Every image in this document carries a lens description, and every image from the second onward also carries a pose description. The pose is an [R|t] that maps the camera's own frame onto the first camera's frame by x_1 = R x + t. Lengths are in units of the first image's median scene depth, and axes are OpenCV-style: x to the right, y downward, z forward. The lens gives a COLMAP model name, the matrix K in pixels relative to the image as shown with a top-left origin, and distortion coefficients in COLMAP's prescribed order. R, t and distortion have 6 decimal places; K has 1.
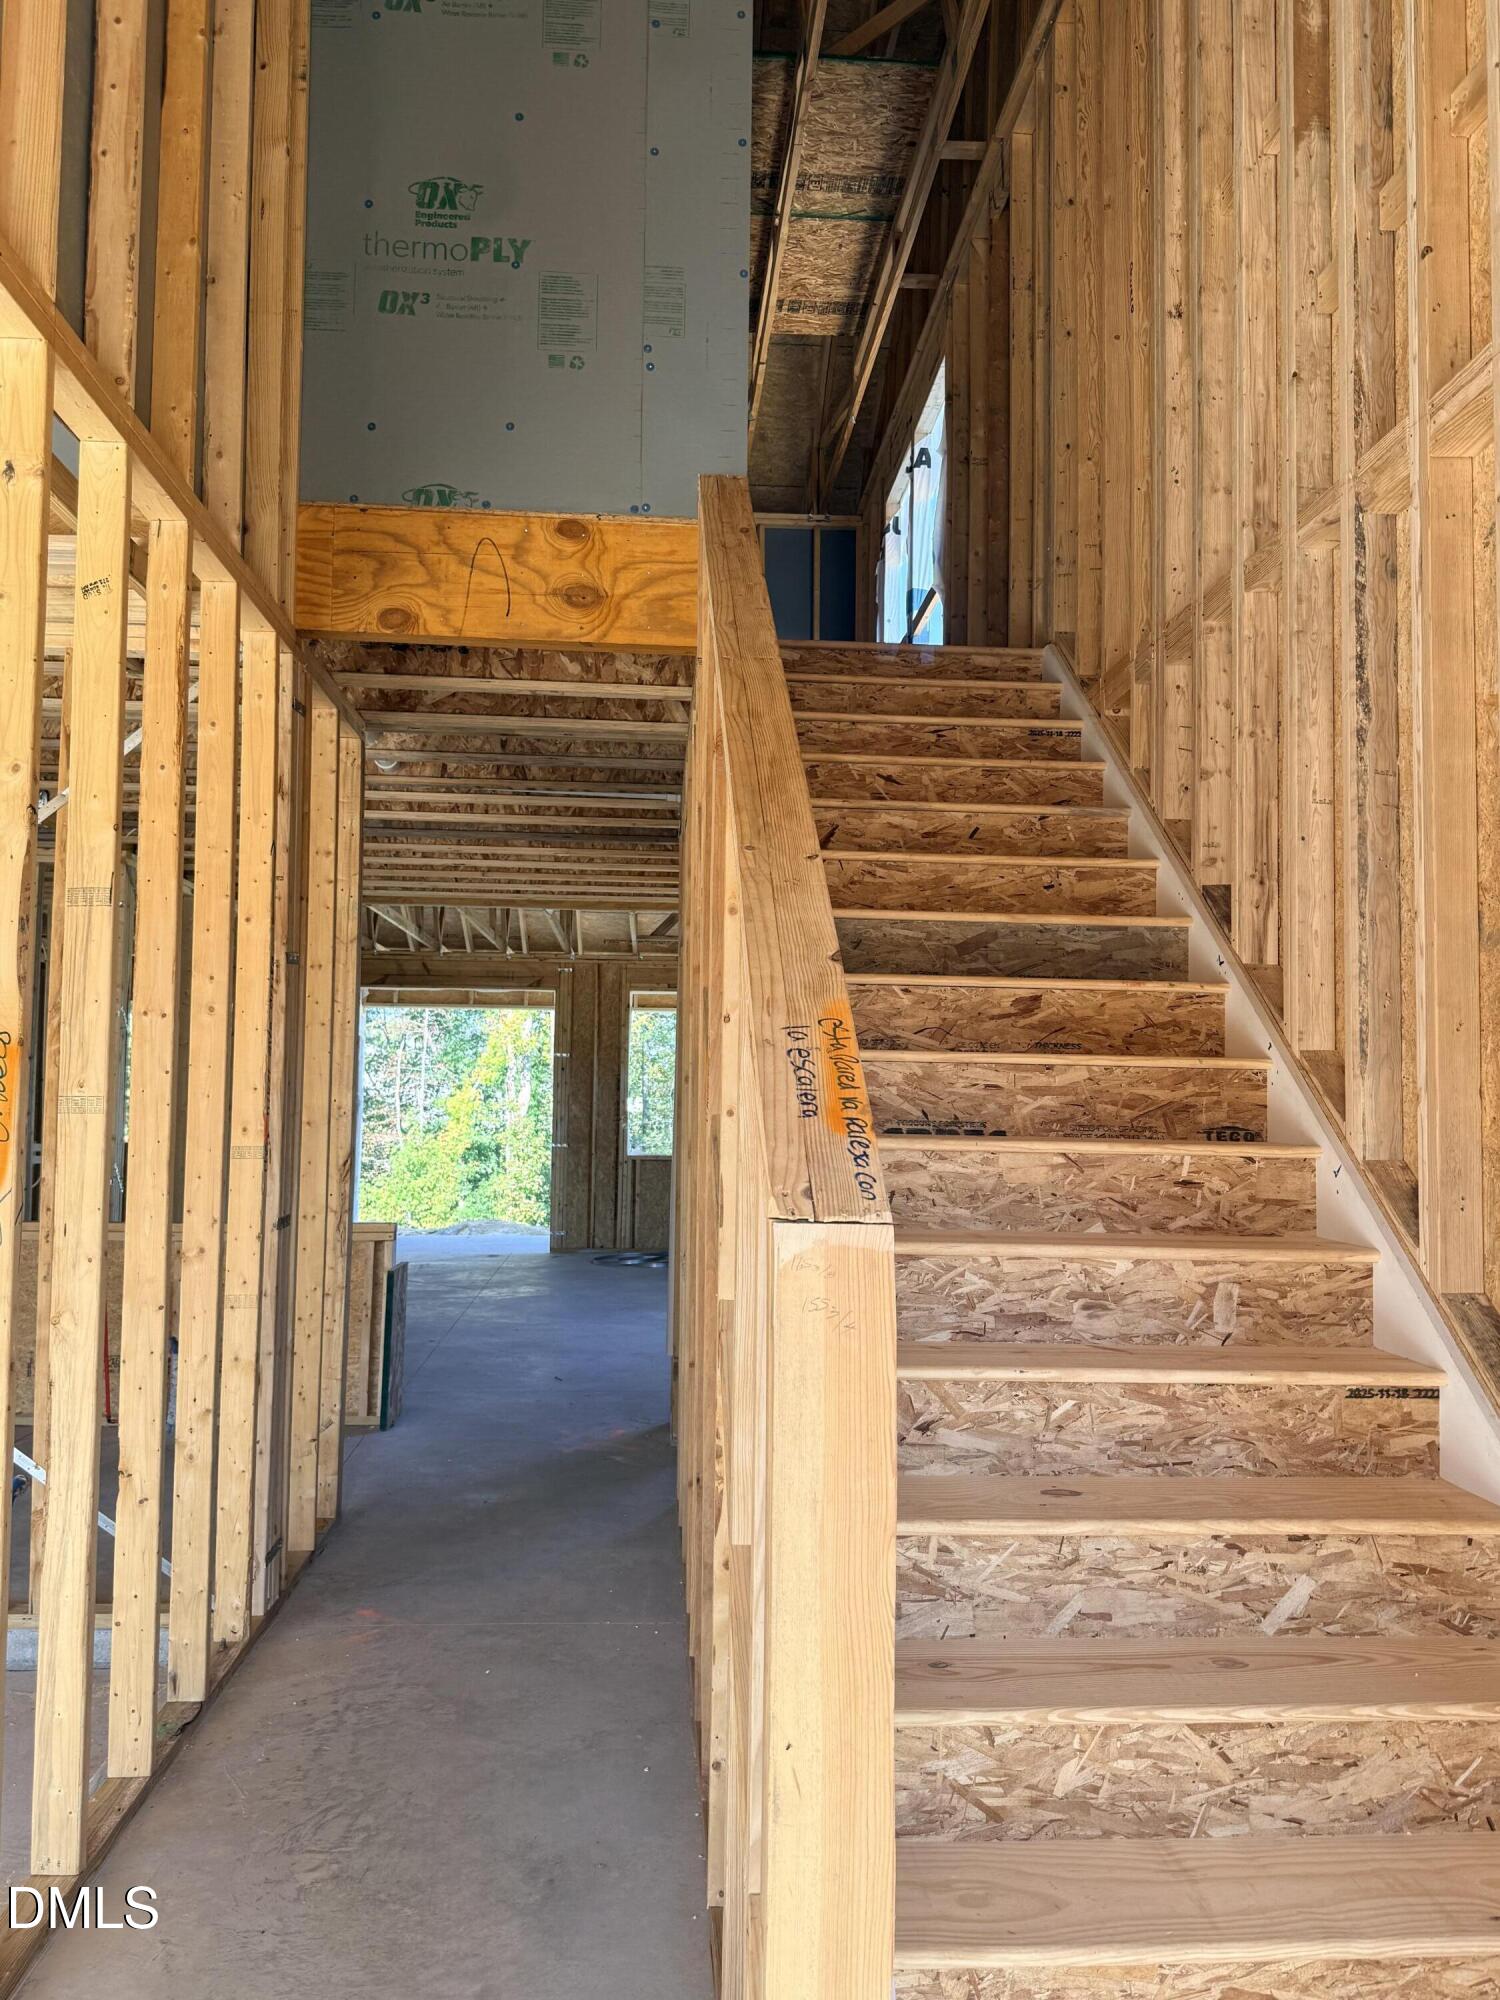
lens RADIAL K [[1491.8, 0, 749.8], [0, 1491.8, 1004.6], [0, 0, 1]] dist [0.003845, 0.000200]
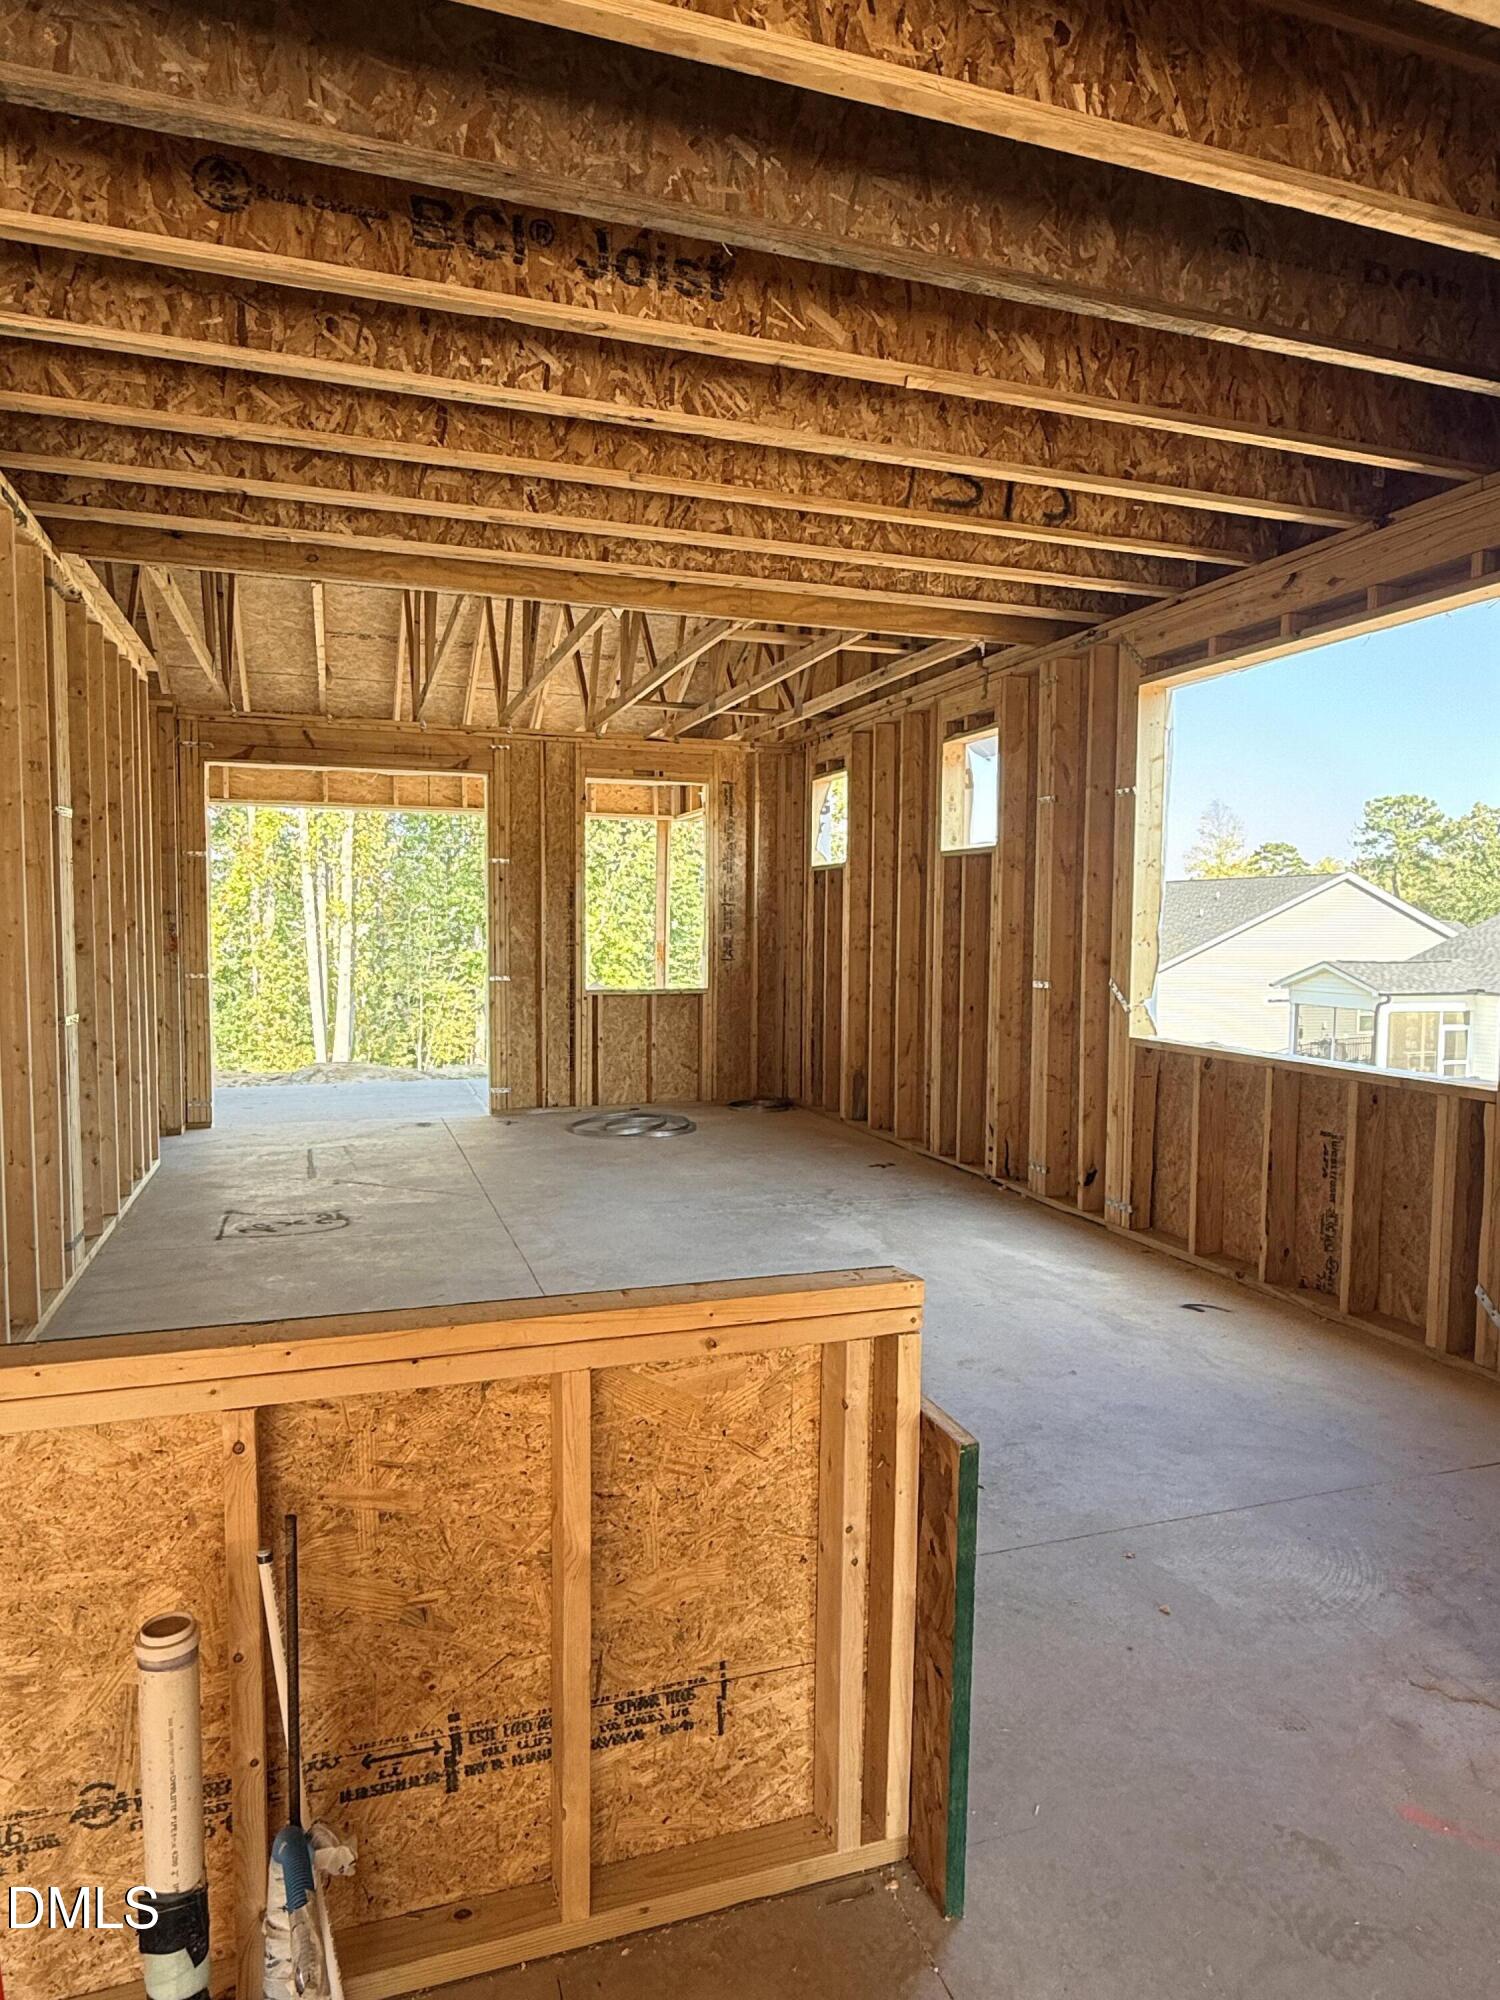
lens RADIAL K [[1243.0, 0, 756.5], [0, 1243.0, 1012.4], [0, 0, 1]] dist [0.003031, 0.000188]
pose [[0.969752, -0.019091, 0.243345, -0.154147], [-0.013791, 0.991059, 0.132708, 0.024333], [-0.243703, -0.132050, 0.960818, 0.344309]]
